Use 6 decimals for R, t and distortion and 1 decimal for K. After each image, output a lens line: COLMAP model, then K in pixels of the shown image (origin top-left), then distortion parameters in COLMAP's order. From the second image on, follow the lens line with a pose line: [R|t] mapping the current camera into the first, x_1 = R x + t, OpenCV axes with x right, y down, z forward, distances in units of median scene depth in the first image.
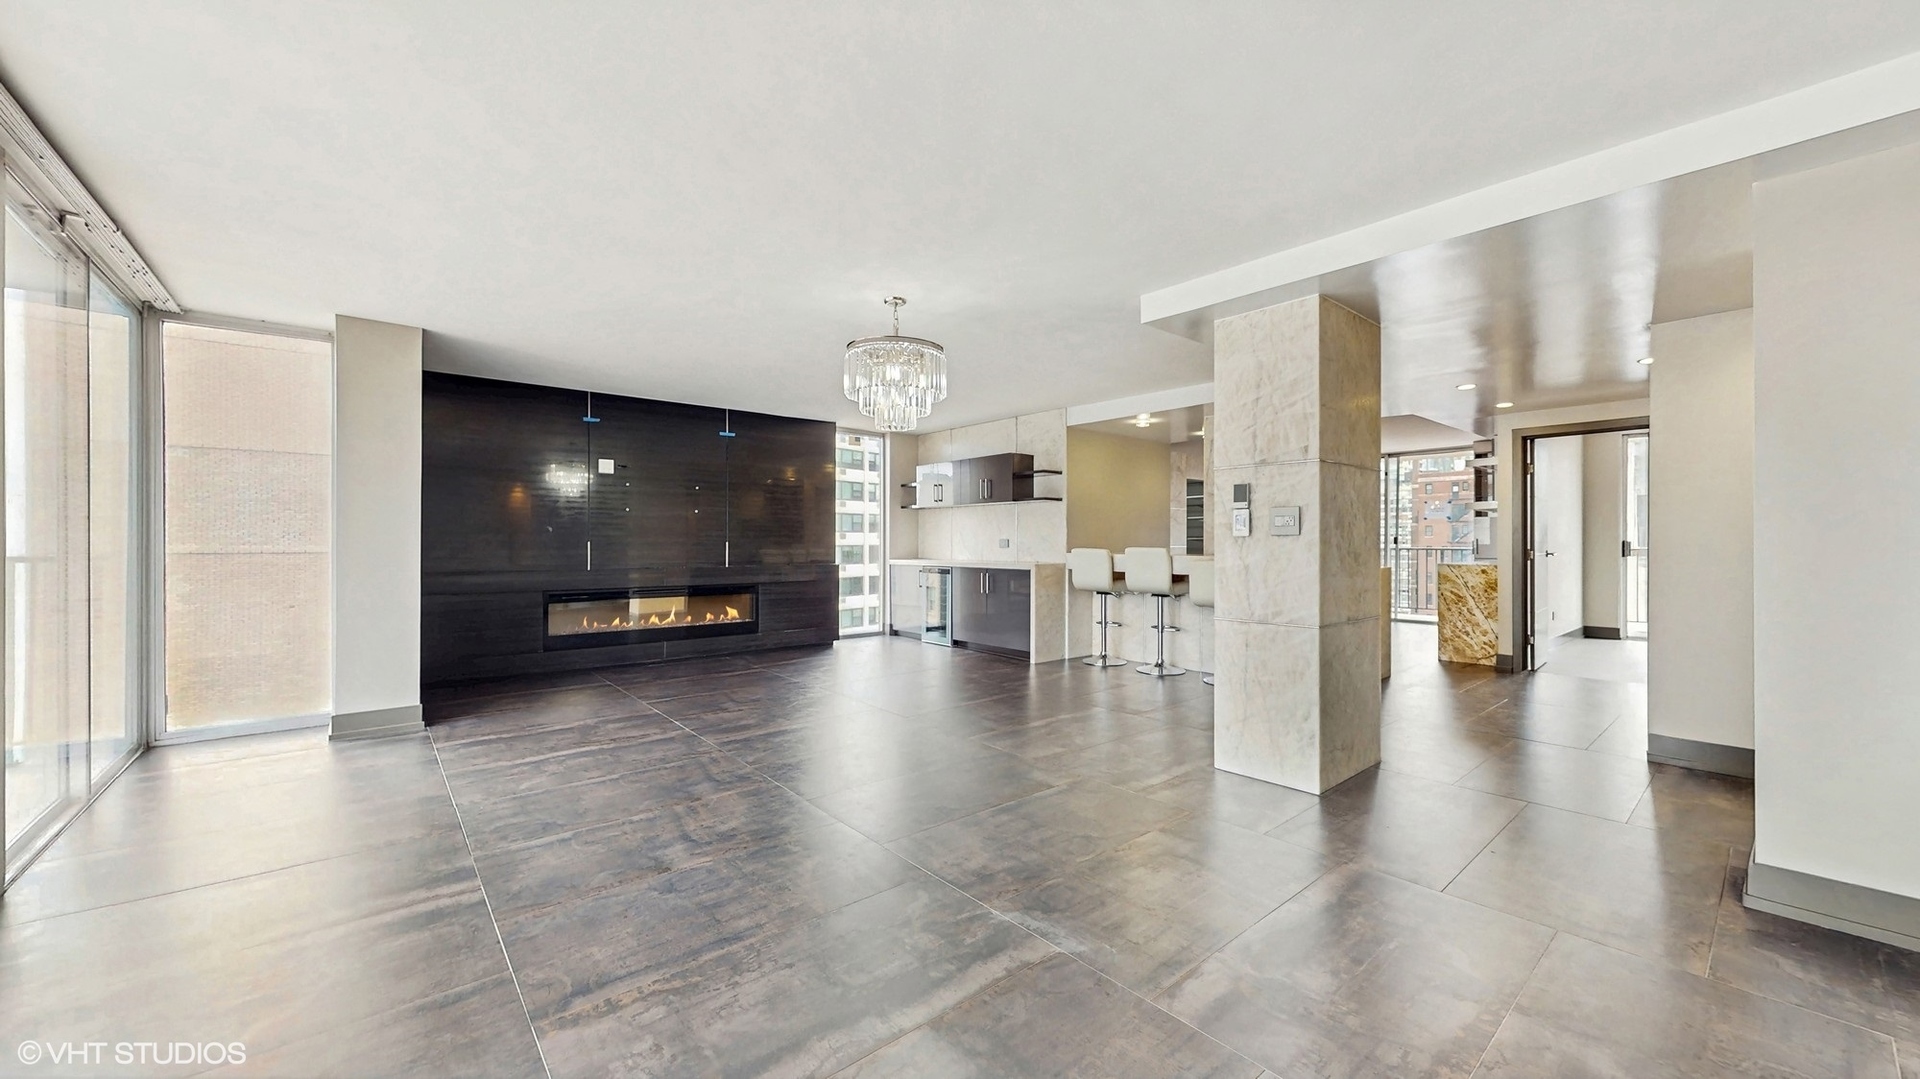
lens RADIAL K [[727.7, 0, 956.3], [0, 727.7, 532.9], [0, 0, 1]] dist [-0.000406, -0.000333]
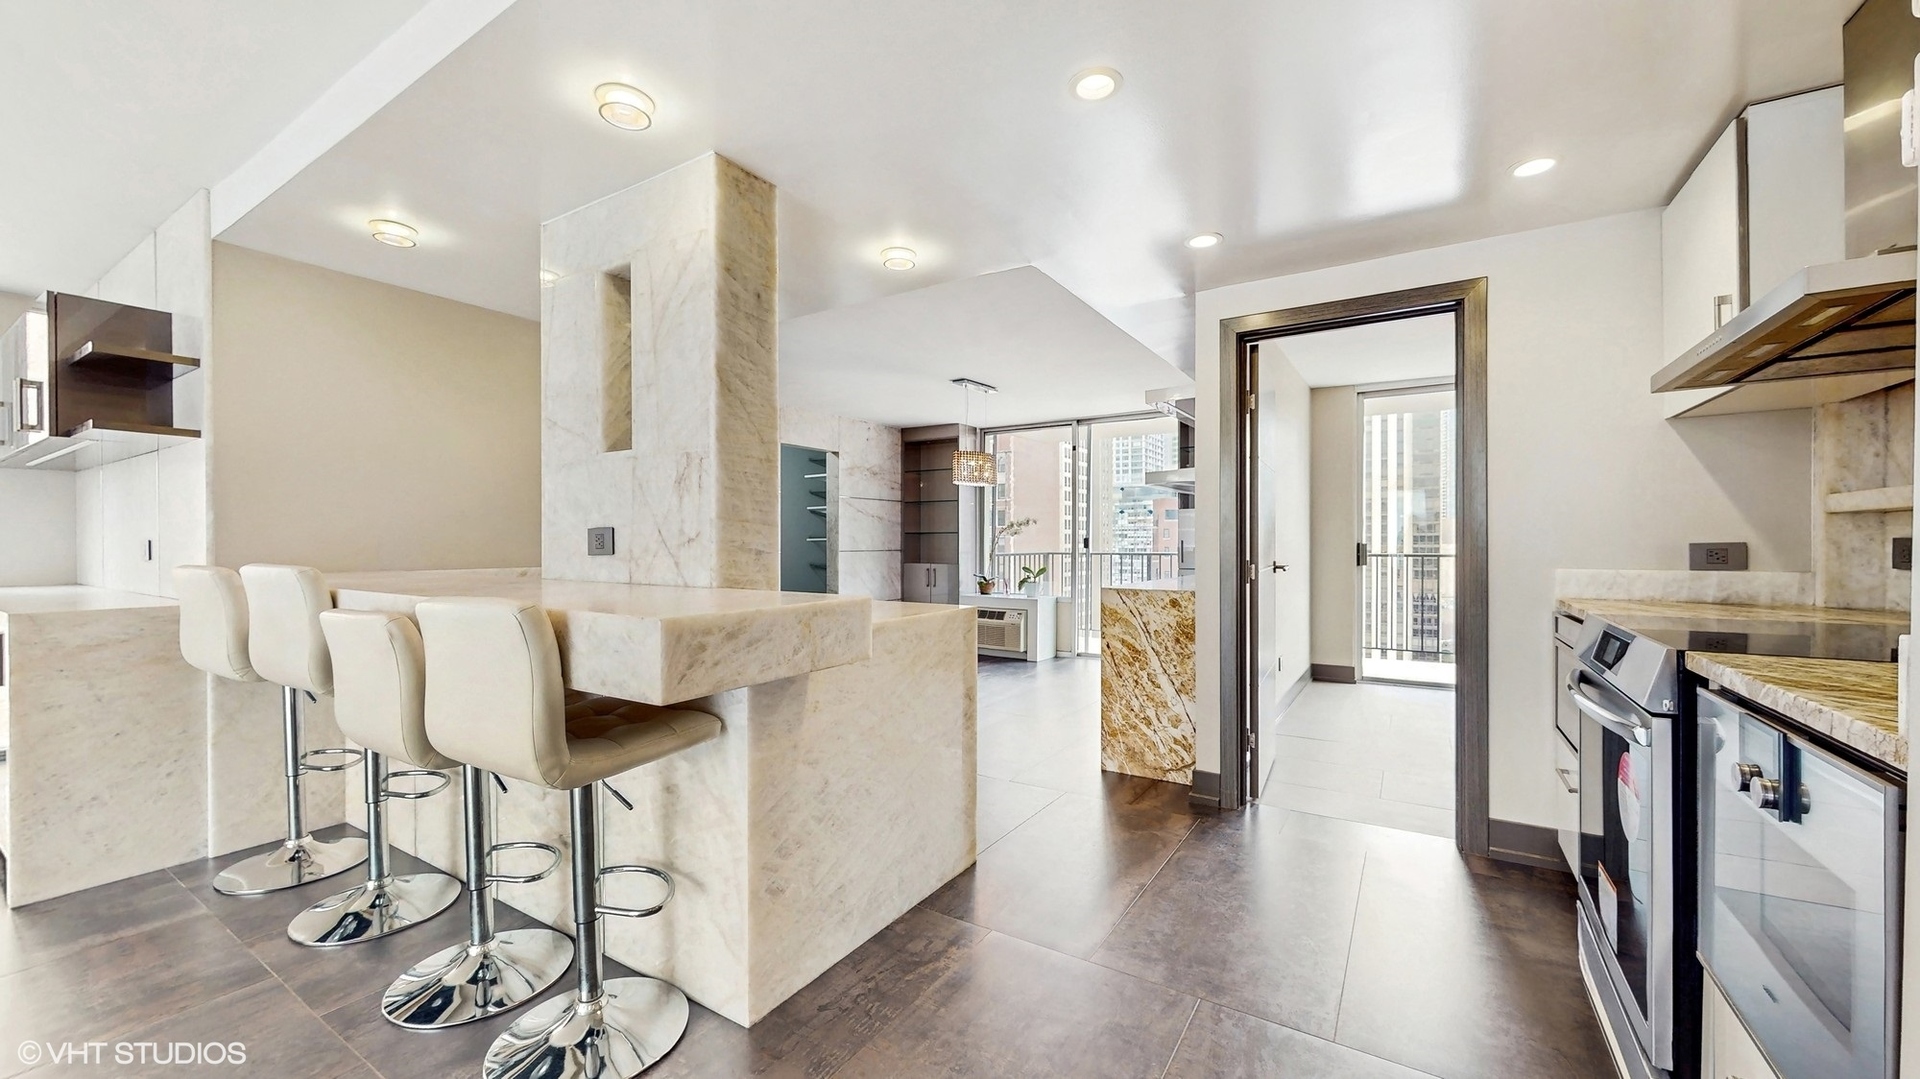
lens RADIAL K [[727.7, 0, 969.9], [0, 727.7, 547.1], [0, 0, 1]] dist [-0.000406, -0.000333]
pose [[0.954098, -0.003379, 0.299474, 0.425998], [0.000408, 0.999950, 0.009983, 0.008119], [-0.299493, -0.009403, 0.954052, 0.543190]]
